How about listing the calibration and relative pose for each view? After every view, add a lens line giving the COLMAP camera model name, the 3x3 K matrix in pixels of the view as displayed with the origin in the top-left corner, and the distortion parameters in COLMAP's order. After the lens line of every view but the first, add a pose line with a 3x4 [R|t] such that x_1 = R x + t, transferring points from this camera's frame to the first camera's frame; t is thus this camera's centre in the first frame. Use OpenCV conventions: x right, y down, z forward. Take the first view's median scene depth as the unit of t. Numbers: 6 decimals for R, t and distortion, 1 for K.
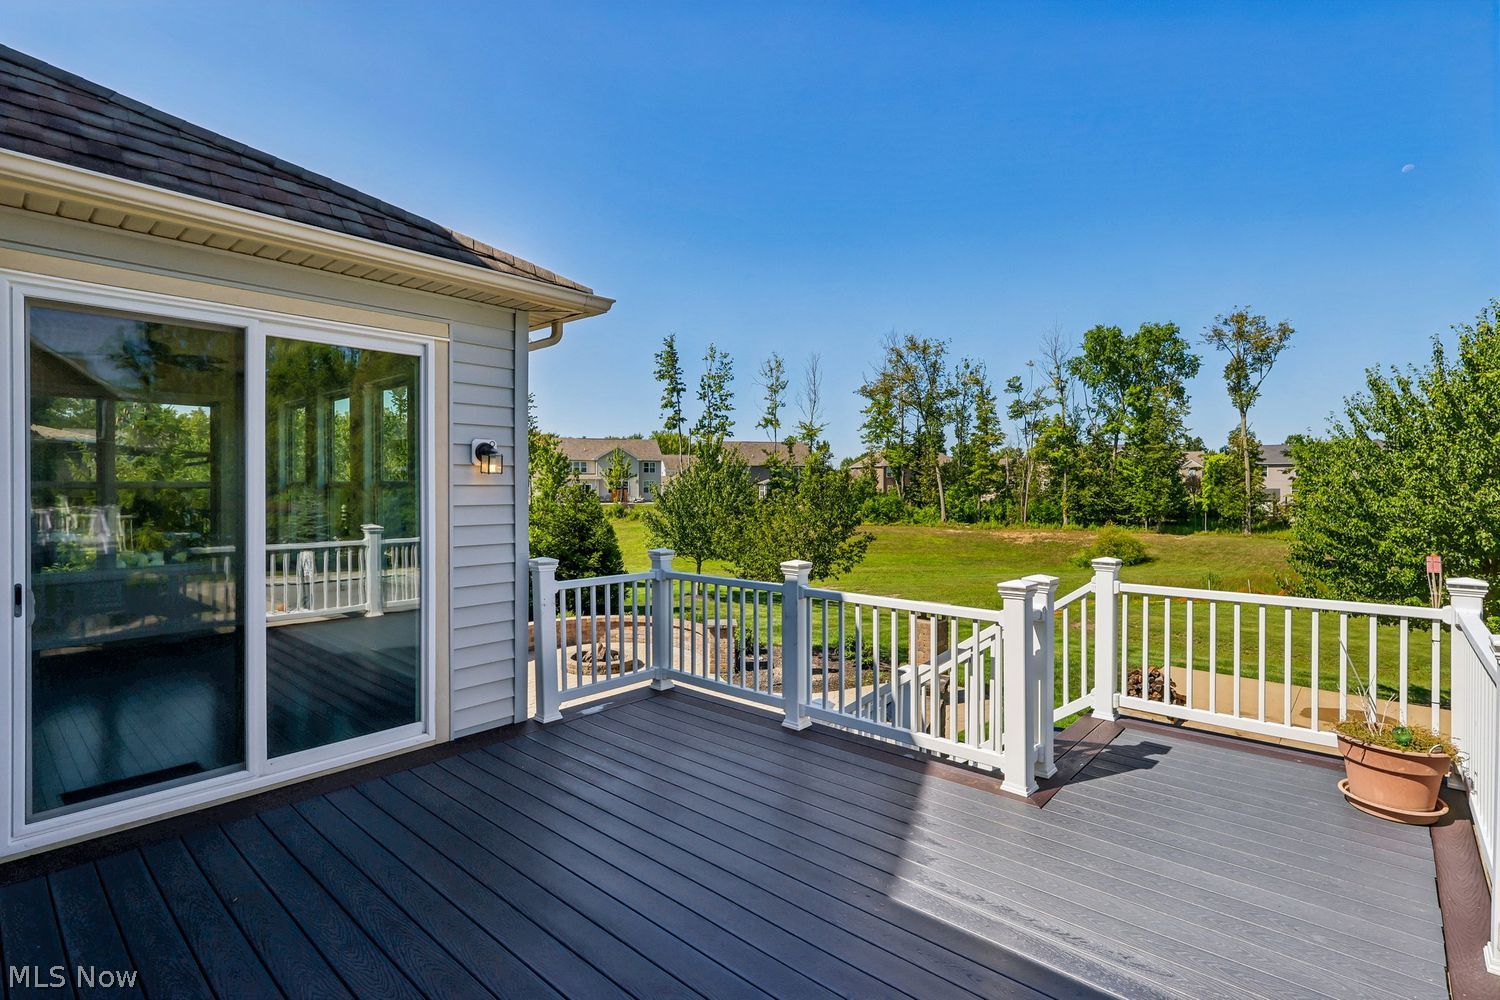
lens RADIAL K [[702.7, 0, 750.4], [0, 702.7, 492.6], [0, 0, 1]] dist [-0.001332, 0.001220]
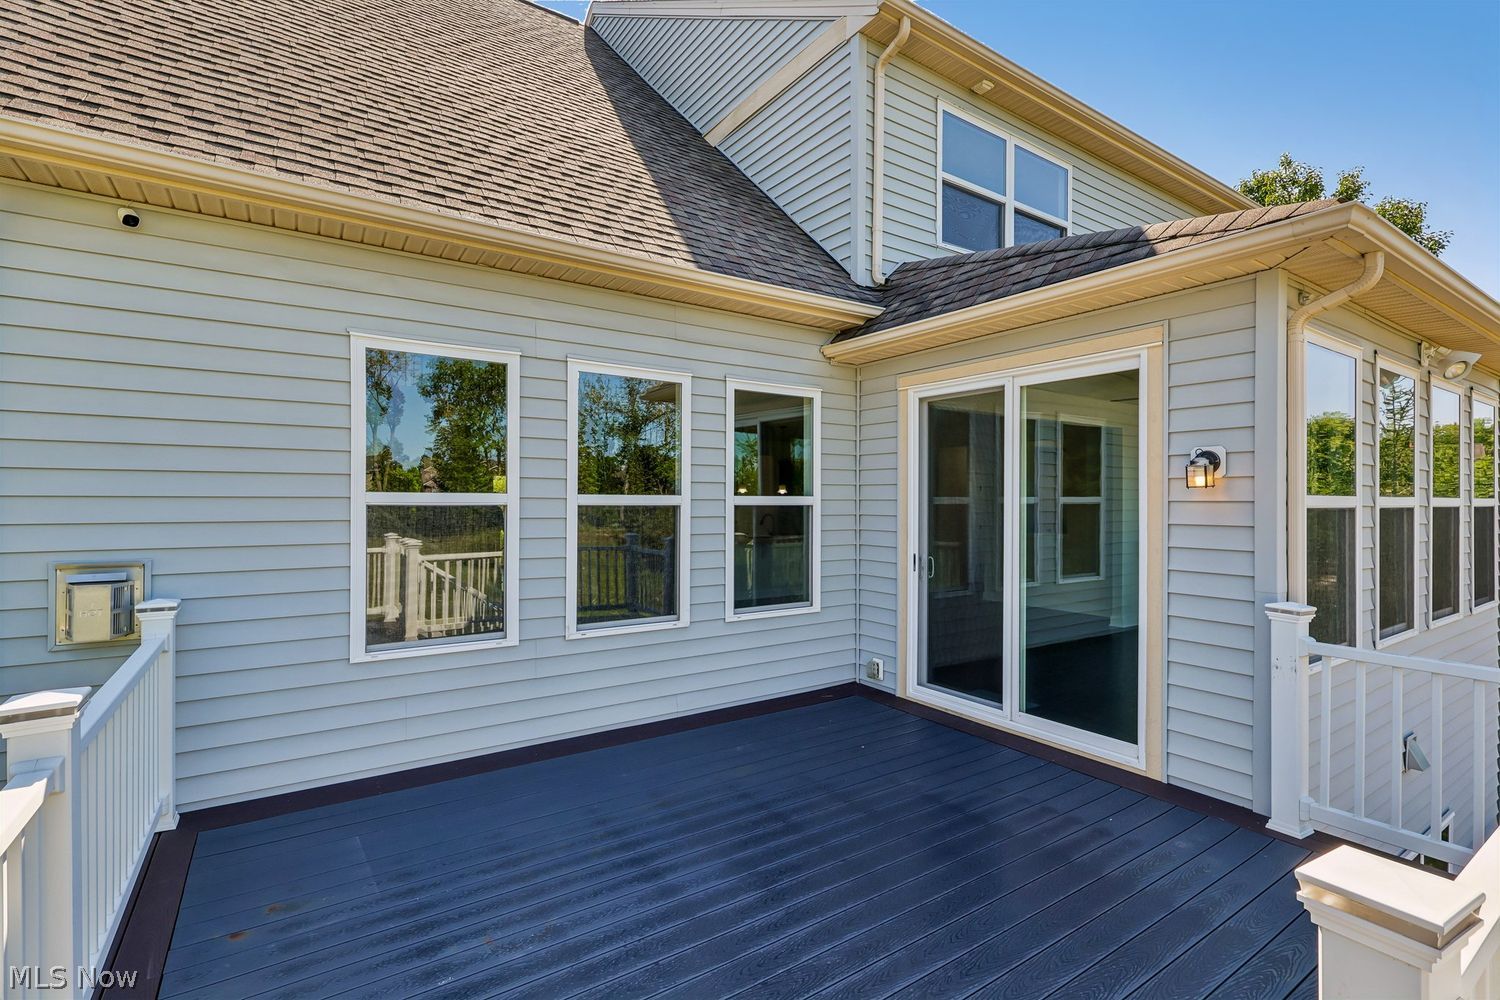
lens RADIAL K [[702.7, 0, 758.5], [0, 702.7, 500.8], [0, 0, 1]] dist [-0.001332, 0.001220]
pose [[-0.259790, -0.004125, -0.965656, 0.603035], [-0.011729, 0.999931, -0.001116, -0.003798], [0.965594, 0.011036, -0.259820, 0.745528]]
